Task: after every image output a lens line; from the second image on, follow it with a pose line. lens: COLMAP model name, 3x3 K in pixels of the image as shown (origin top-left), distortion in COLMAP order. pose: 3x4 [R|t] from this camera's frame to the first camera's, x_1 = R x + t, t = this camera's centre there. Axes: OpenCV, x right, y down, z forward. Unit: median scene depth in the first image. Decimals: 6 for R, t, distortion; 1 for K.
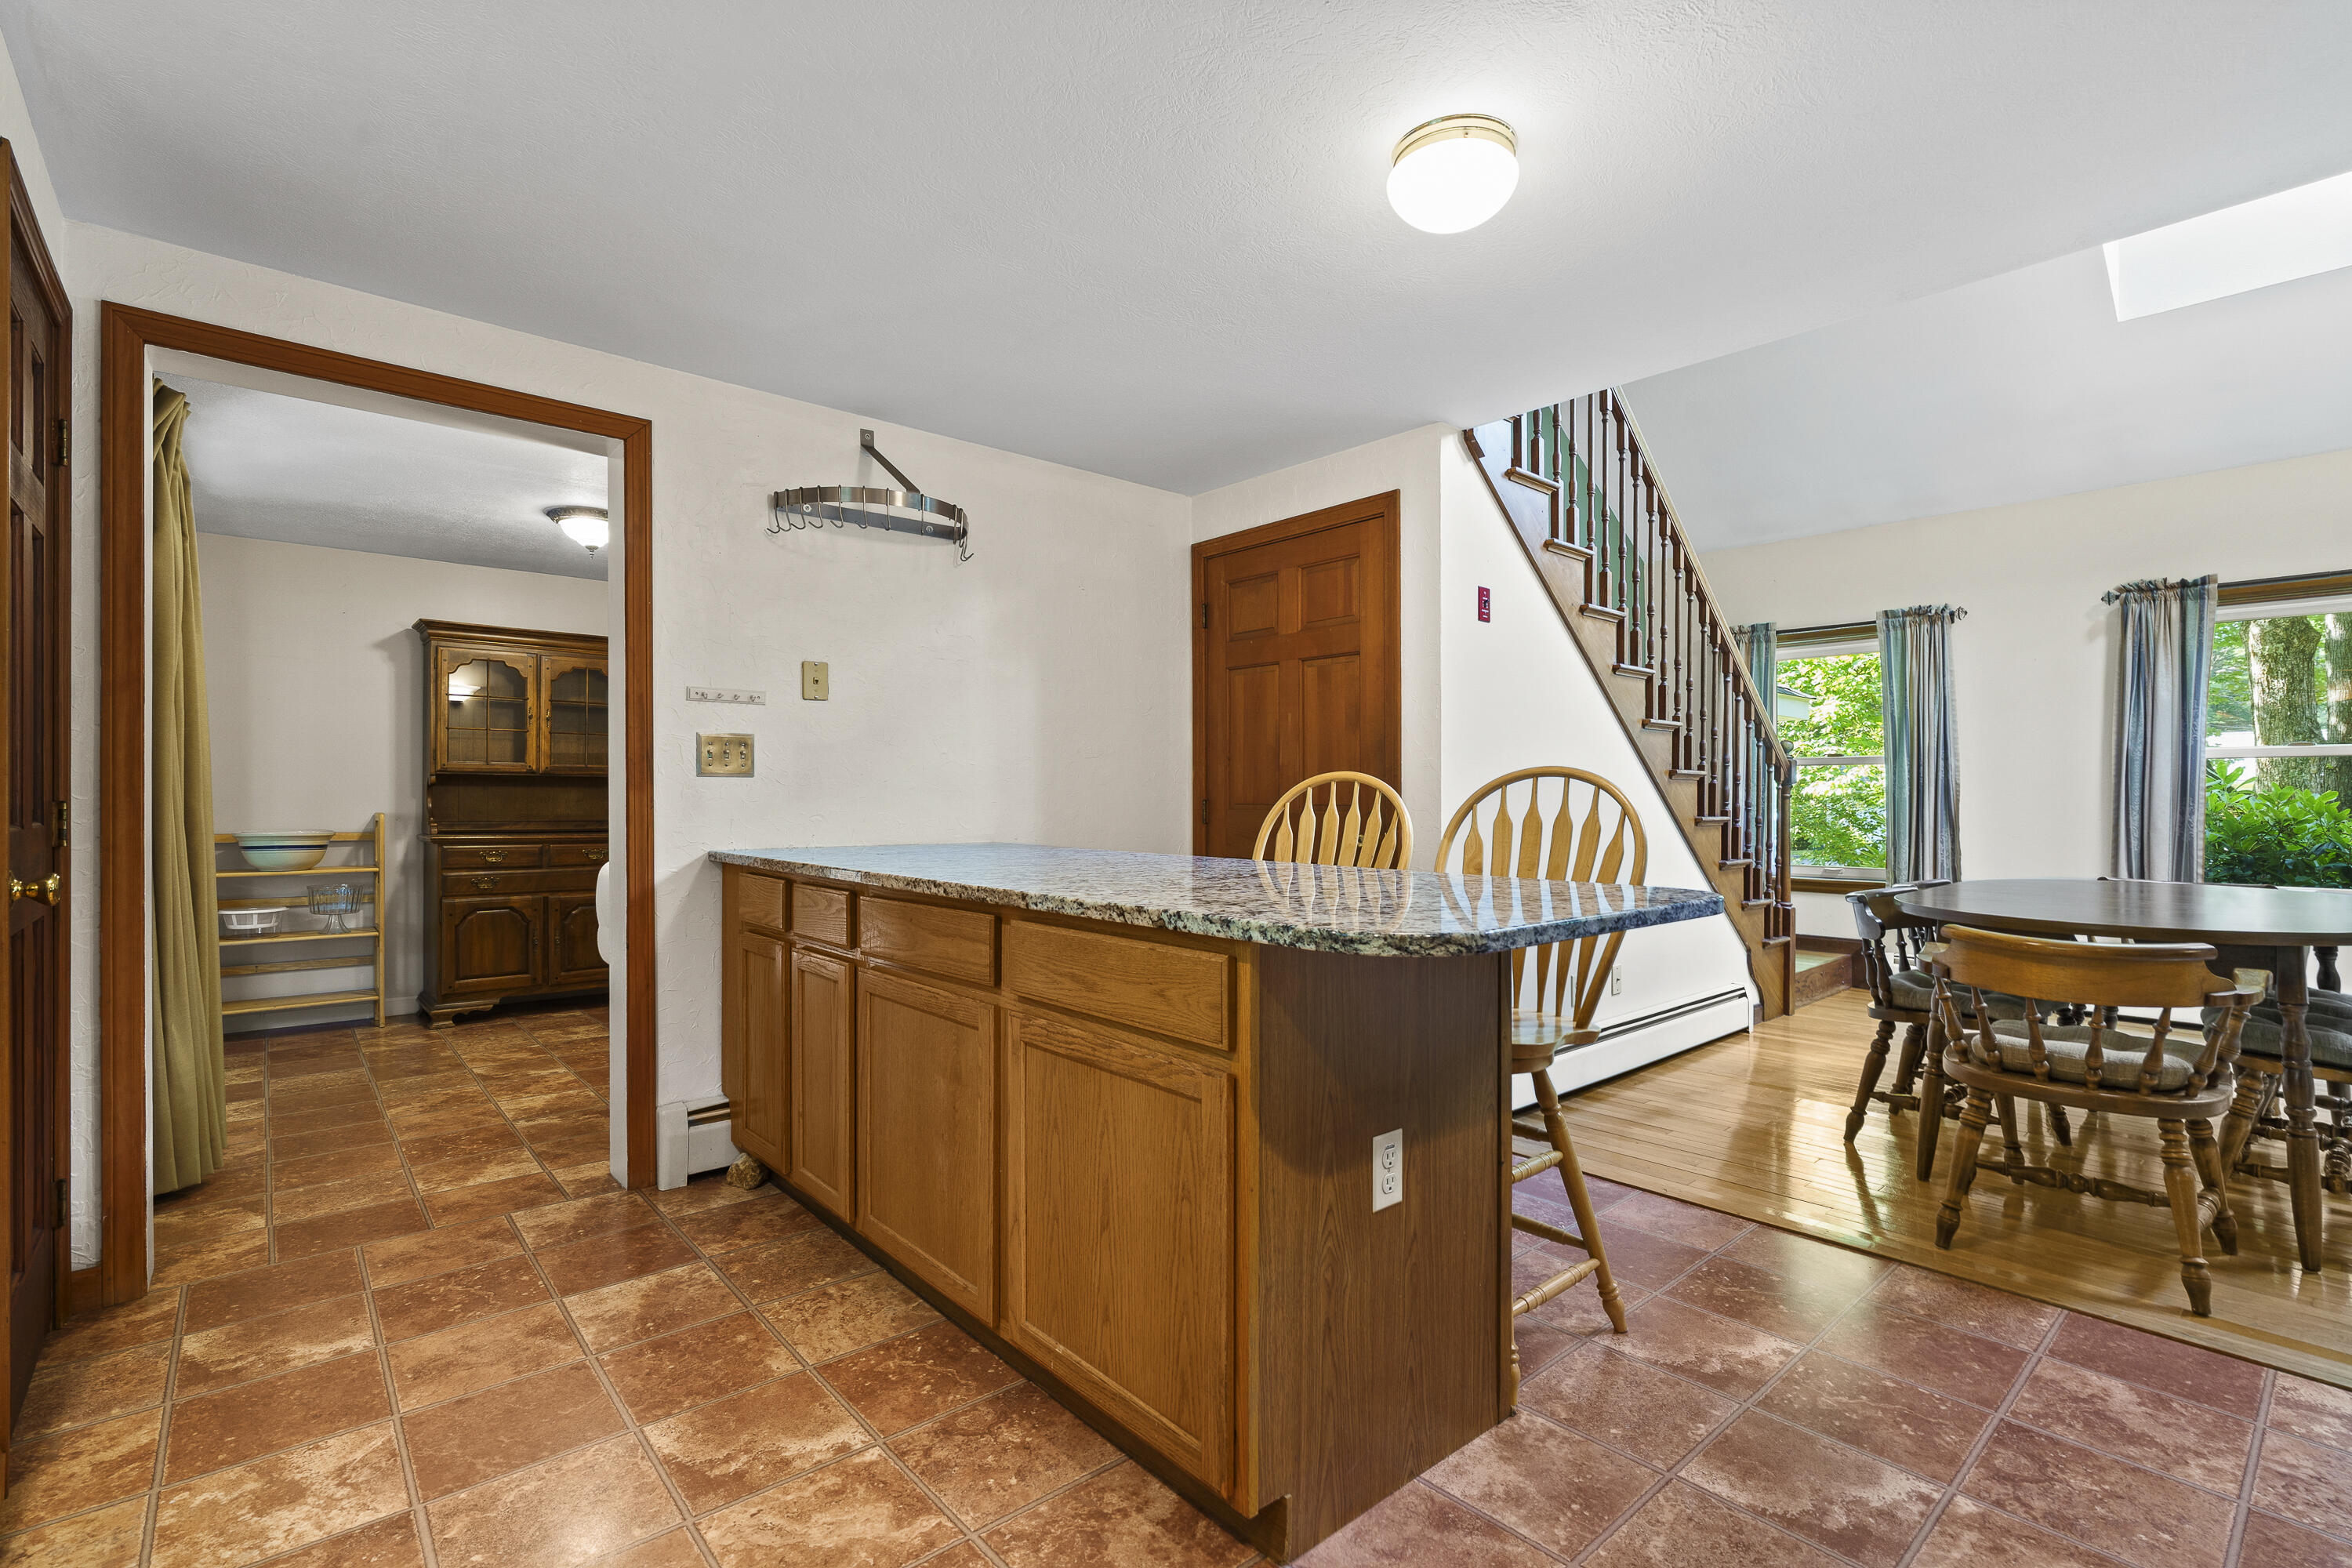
lens RADIAL K [[1075.0, 0, 1173.3], [0, 1075.0, 798.3], [0, 0, 1]] dist [-0.007824, 0.002112]
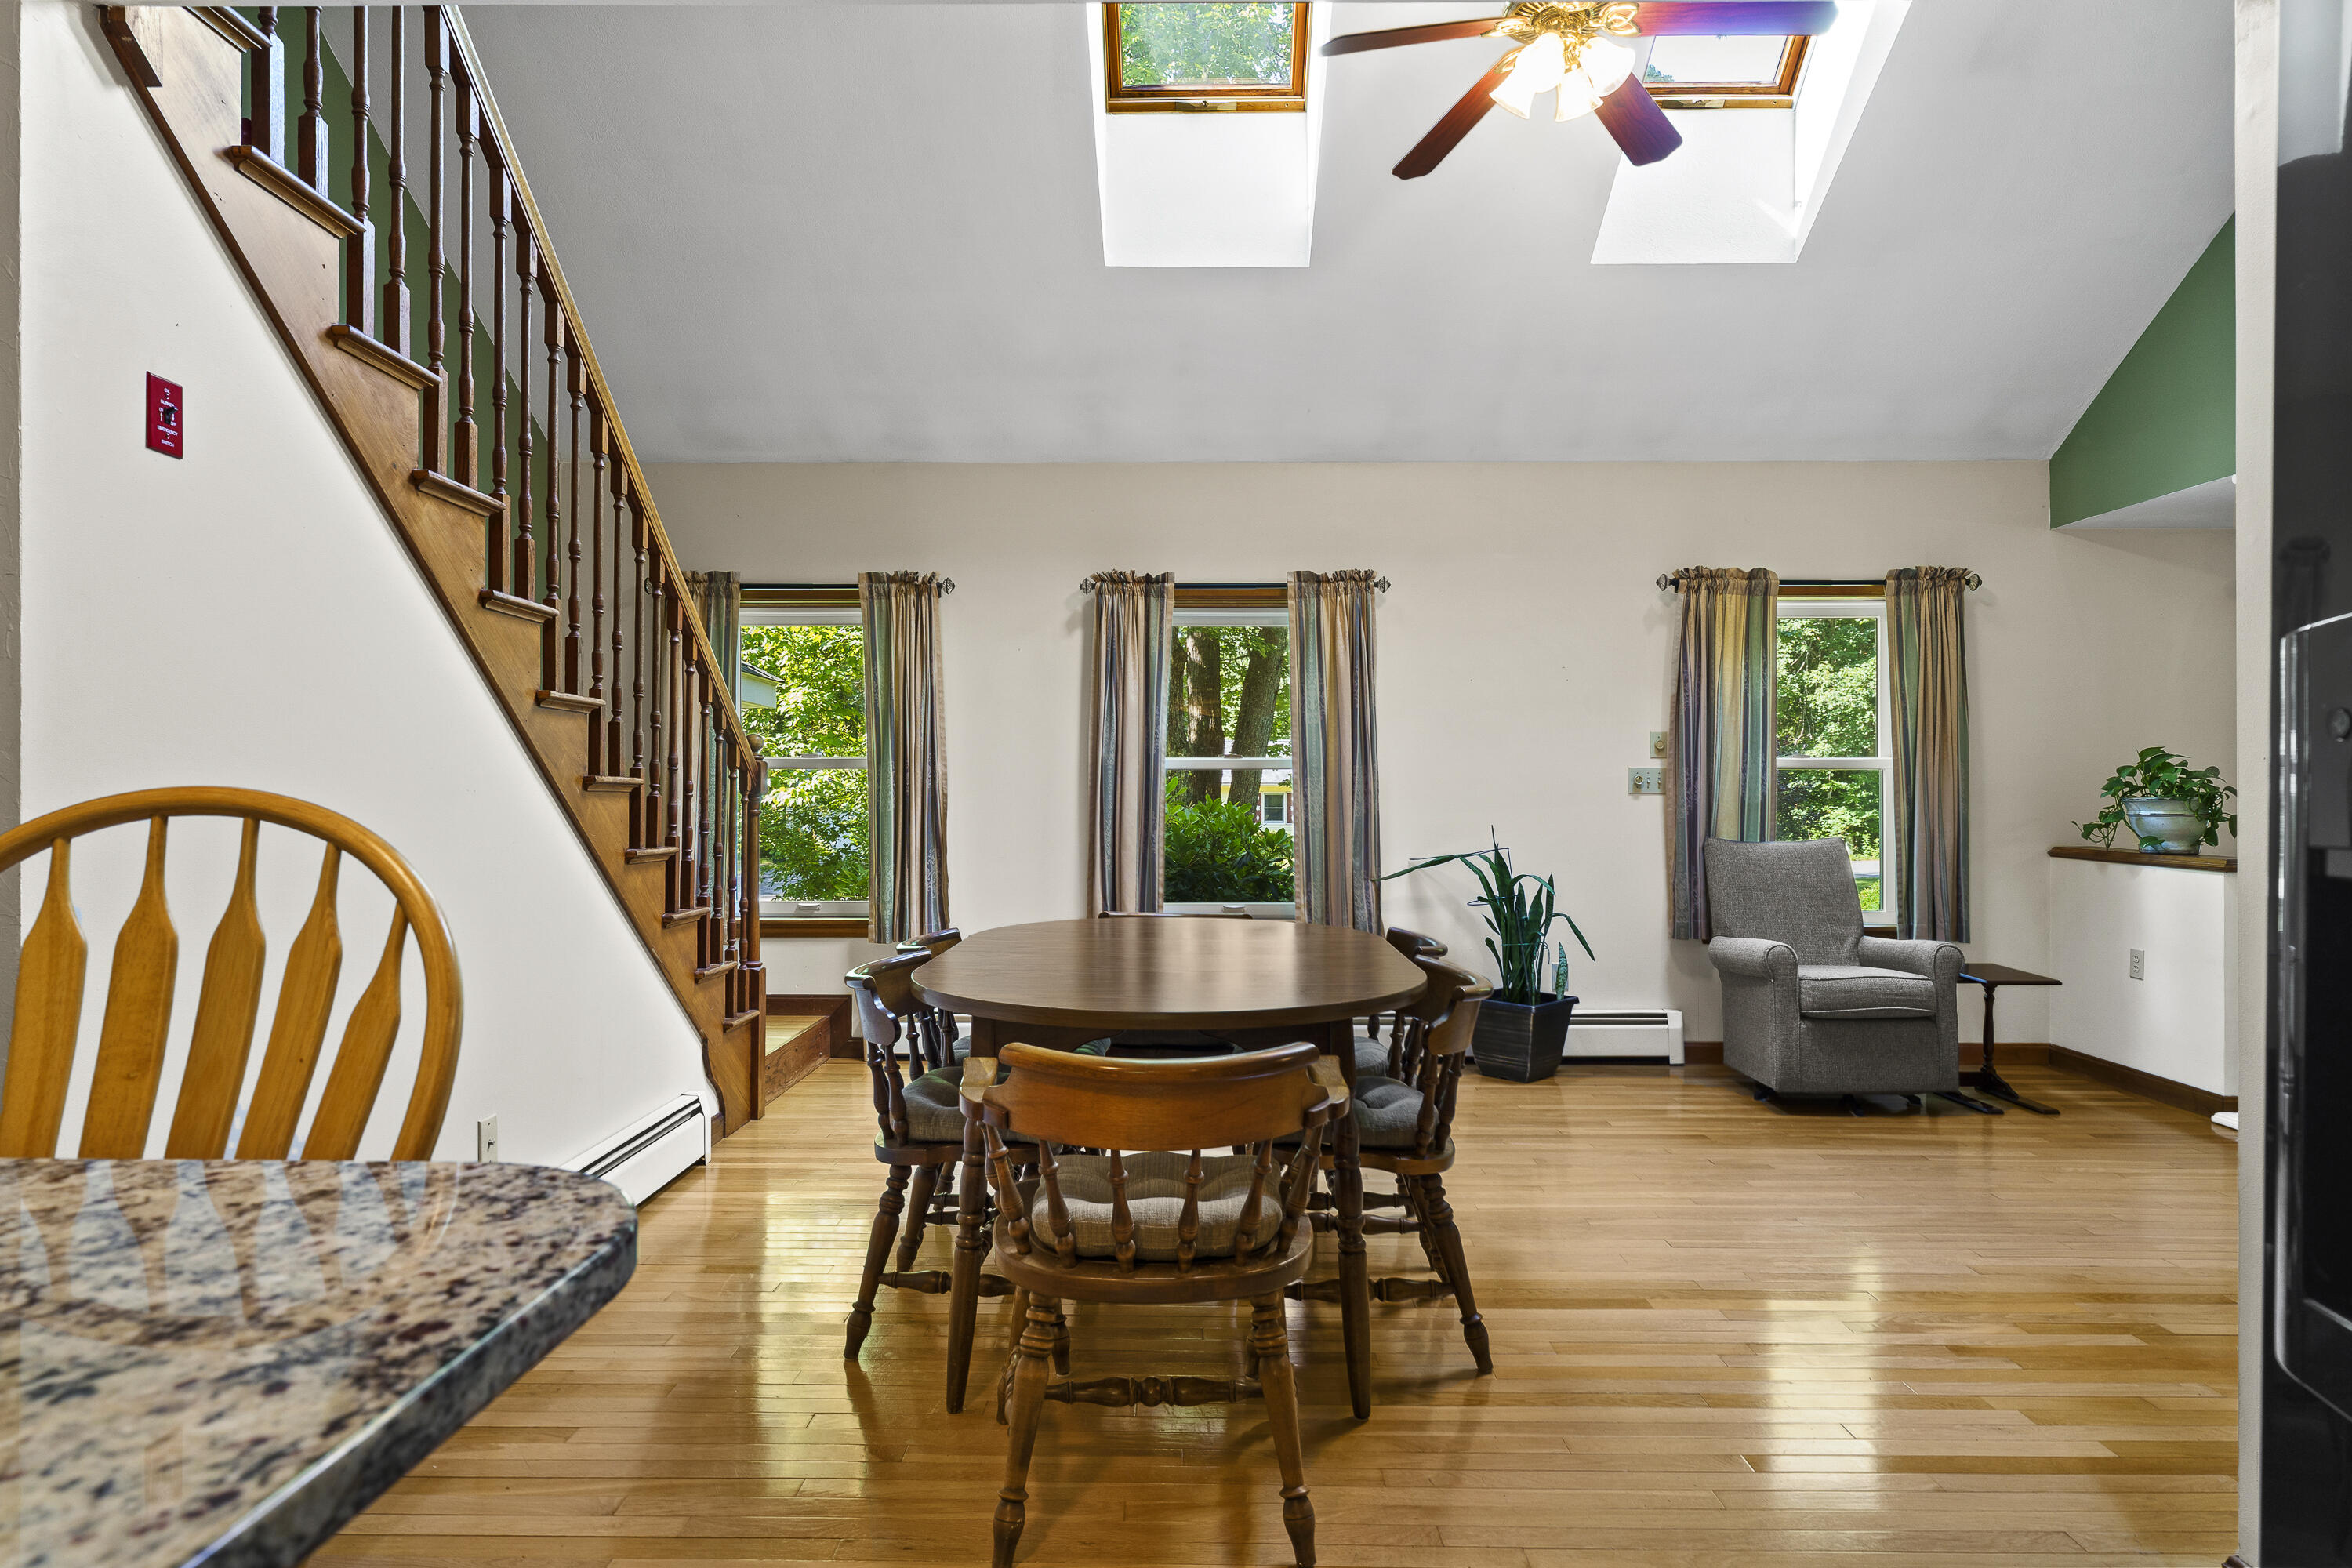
lens RADIAL K [[1344.3, 0, 1180.4], [0, 1344.3, 788.1], [0, 0, 1]] dist [-0.000438, 0.000473]
pose [[0.672661, 0.004285, 0.739939, 0.112039], [0.001766, 0.999971, -0.007396, -0.012126], [-0.739949, 0.006282, 0.672633, 0.209910]]
